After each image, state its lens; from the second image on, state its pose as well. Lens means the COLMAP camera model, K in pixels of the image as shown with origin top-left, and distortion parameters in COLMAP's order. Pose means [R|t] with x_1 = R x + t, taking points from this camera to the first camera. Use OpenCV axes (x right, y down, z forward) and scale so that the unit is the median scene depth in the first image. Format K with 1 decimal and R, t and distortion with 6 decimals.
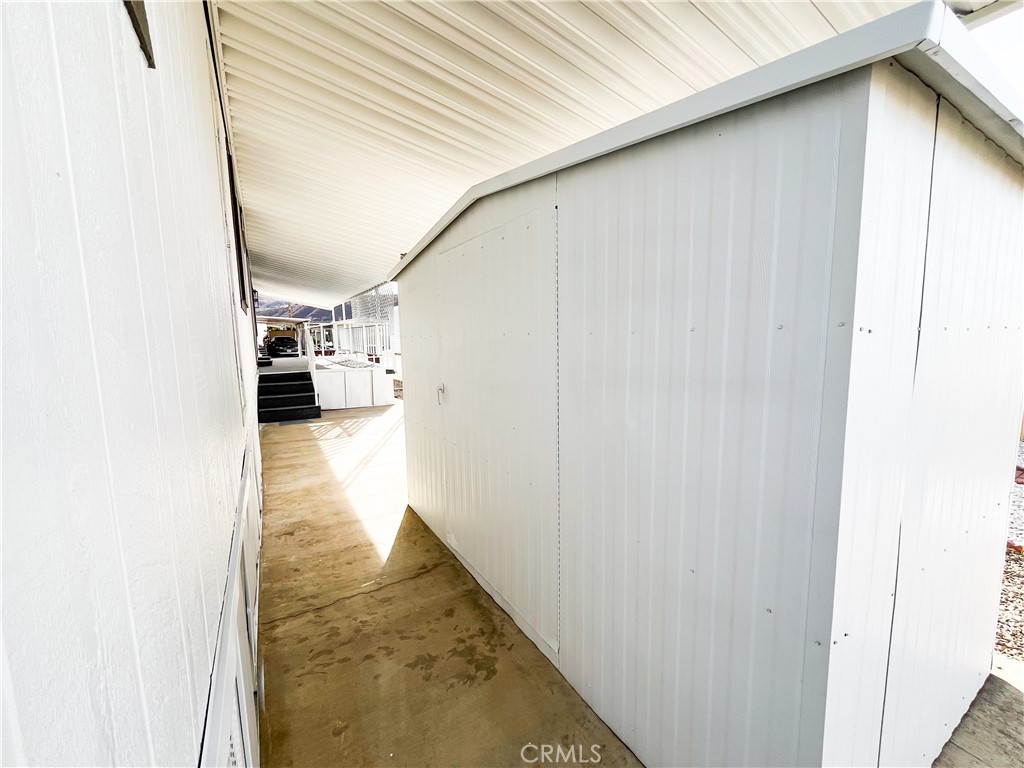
lens RADIAL K [[417.2, 0, 509.7], [0, 417.2, 384.1], [0, 0, 1]] dist [0.000424, 0.000114]
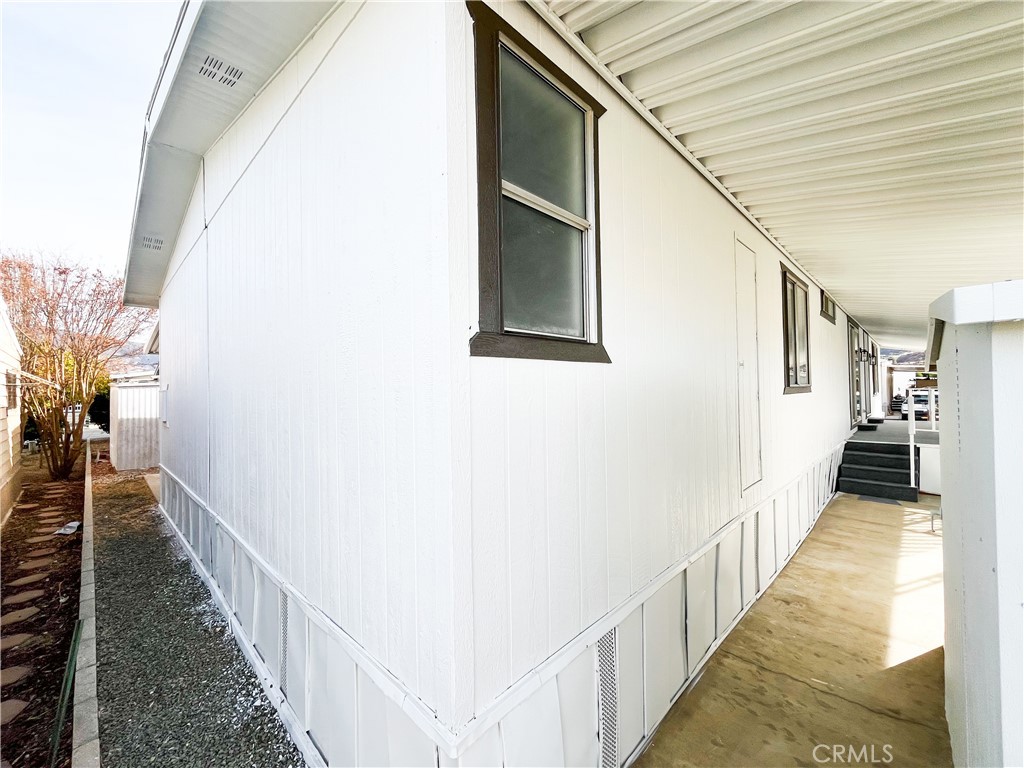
lens RADIAL K [[417.2, 0, 513.1], [0, 417.2, 386.7], [0, 0, 1]] dist [0.000424, 0.000114]
pose [[0.258969, 0.004022, -0.965877, 0.427358], [-0.103488, 0.994351, -0.023606, -0.135898], [0.960326, 0.106070, 0.257922, -0.070949]]
